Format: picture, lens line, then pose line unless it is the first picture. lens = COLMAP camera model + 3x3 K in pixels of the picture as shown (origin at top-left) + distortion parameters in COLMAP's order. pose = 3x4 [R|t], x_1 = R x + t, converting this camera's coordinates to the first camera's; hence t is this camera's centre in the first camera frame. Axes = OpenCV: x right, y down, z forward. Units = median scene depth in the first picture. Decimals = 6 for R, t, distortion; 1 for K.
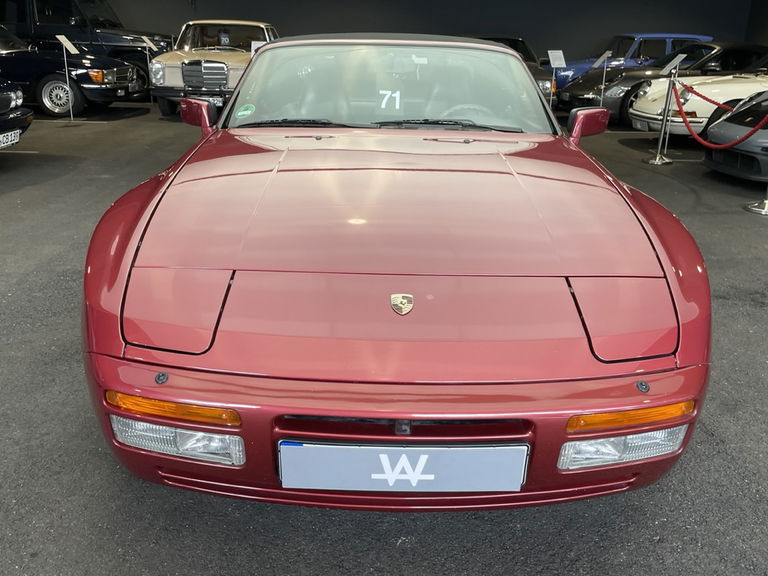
lens RADIAL K [[693.1, 0, 384.0], [0, 693.1, 288.0], [0, 0, 1]] dist [0.068083, -0.085286]
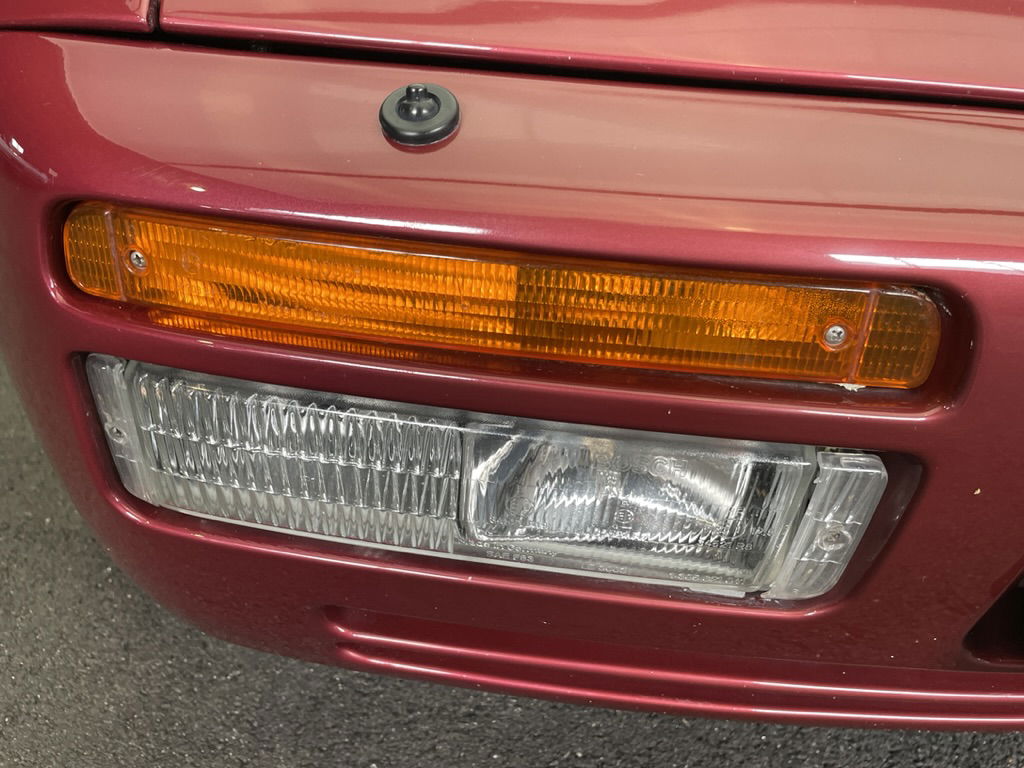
lens RADIAL K [[813.8, 0, 521.4], [0, 813.8, 393.6], [0, 0, 1]] dist [0.079718, -0.107130]
pose [[0.989652, -0.019899, 0.142099, -0.152936], [0.003939, 0.993731, 0.111727, 0.081300], [-0.143431, -0.110011, 0.983527, 0.379178]]
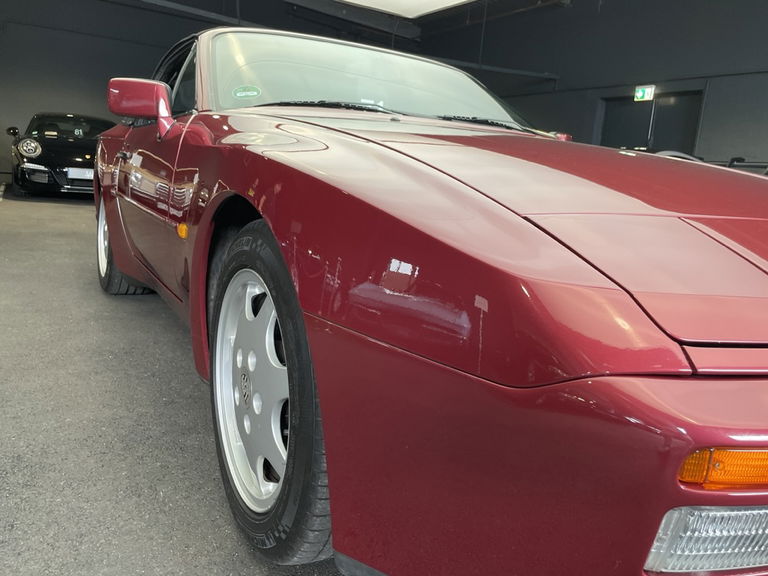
lens RADIAL K [[610.3, 0, 391.1], [0, 610.3, 295.2], [0, 0, 1]] dist [0.079718, -0.107130]
pose [[0.869456, -0.052628, 0.491199, -0.359642], [0.114210, 0.988786, -0.096219, 0.032598], [-0.480626, 0.139758, 0.865717, 0.361122]]
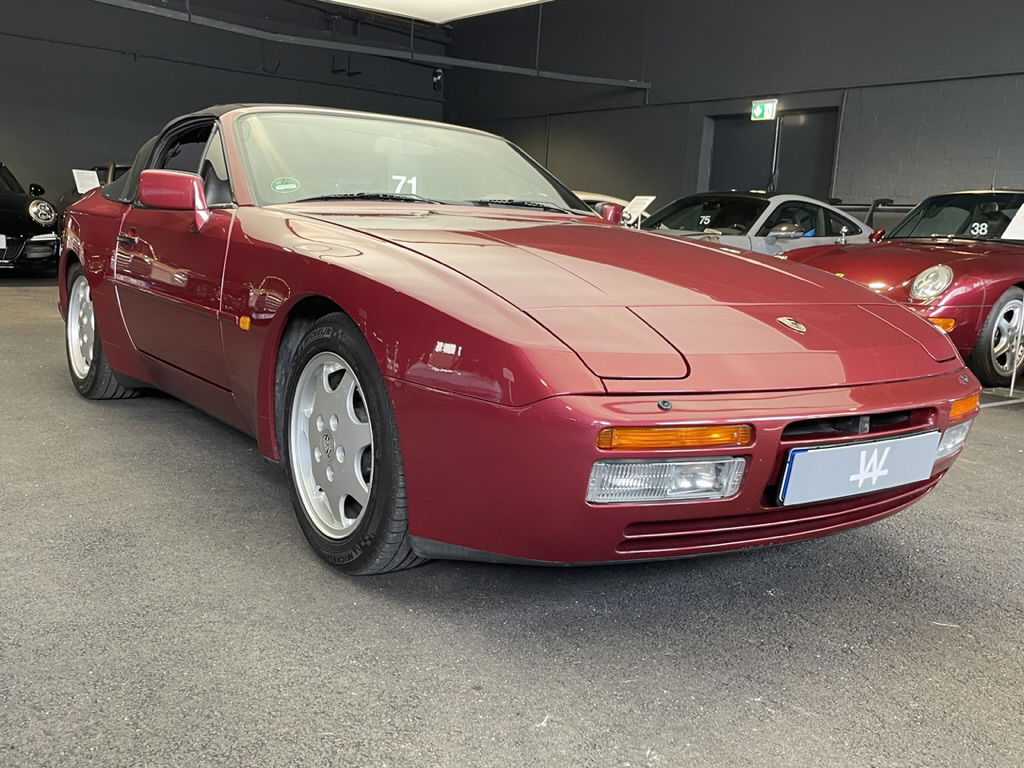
lens RADIAL K [[981.7, 0, 507.5], [0, 981.7, 402.1], [0, 0, 1]] dist [0.085076, -0.118897]
pose [[0.819589, -0.080494, 0.567270, -0.564627], [0.159760, 0.982920, -0.091347, 0.098863], [-0.550228, 0.165493, 0.818450, 0.039390]]
